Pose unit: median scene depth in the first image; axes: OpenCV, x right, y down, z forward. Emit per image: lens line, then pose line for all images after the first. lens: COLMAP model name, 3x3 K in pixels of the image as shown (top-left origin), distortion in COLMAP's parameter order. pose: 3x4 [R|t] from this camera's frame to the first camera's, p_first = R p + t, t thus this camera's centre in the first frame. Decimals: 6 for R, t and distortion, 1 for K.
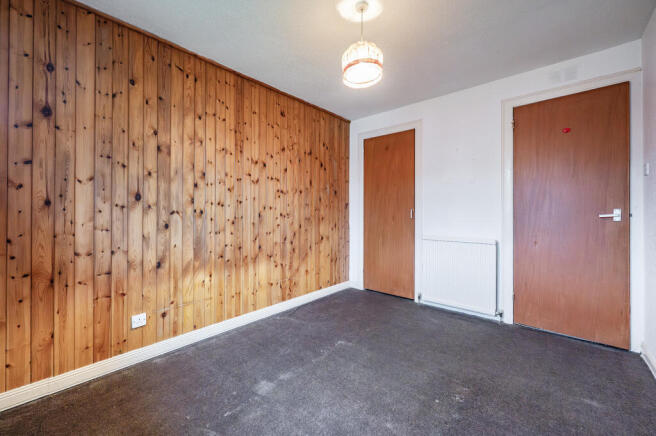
lens RADIAL K [[265.0, 0, 328.6], [0, 265.0, 211.7], [0, 0, 1]] dist [-0.002100, -0.000498]
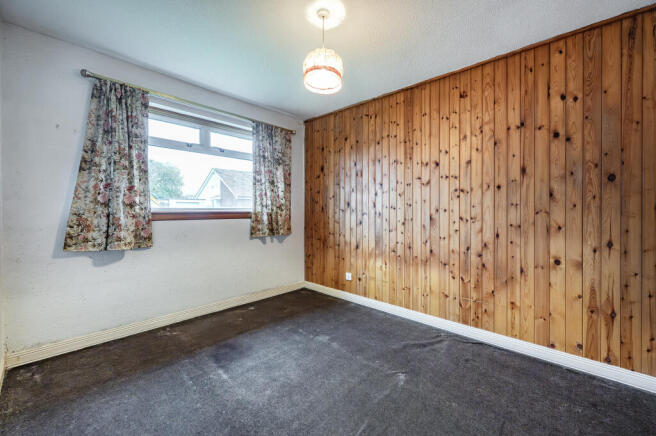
lens RADIAL K [[265.0, 0, 328.6], [0, 265.0, 212.3], [0, 0, 1]] dist [-0.002100, -0.000498]
pose [[-0.035714, 0.009925, -0.999313, 0.852857], [-0.000688, 0.999950, 0.009956, -0.019730], [0.999362, 0.001043, -0.035705, 0.789567]]
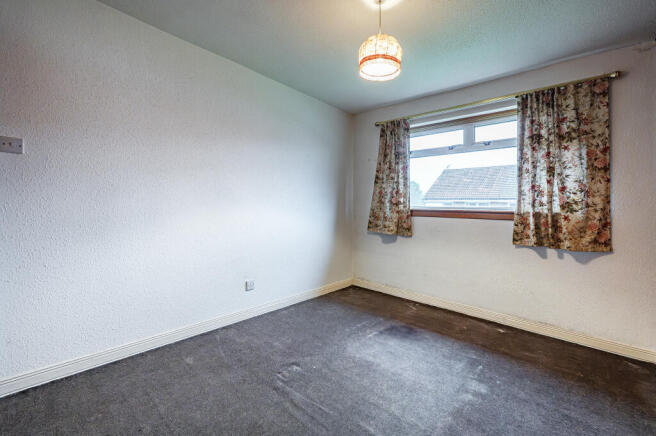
lens RADIAL K [[281.8, 0, 326.5], [0, 281.8, 220.0], [0, 0, 1]] dist [0.003149, 0.000507]
pose [[-0.999249, -0.031179, 0.023010, 0.233790], [-0.030431, 0.999019, 0.032168, 0.011161], [-0.023991, 0.031443, -0.999218, 1.510694]]
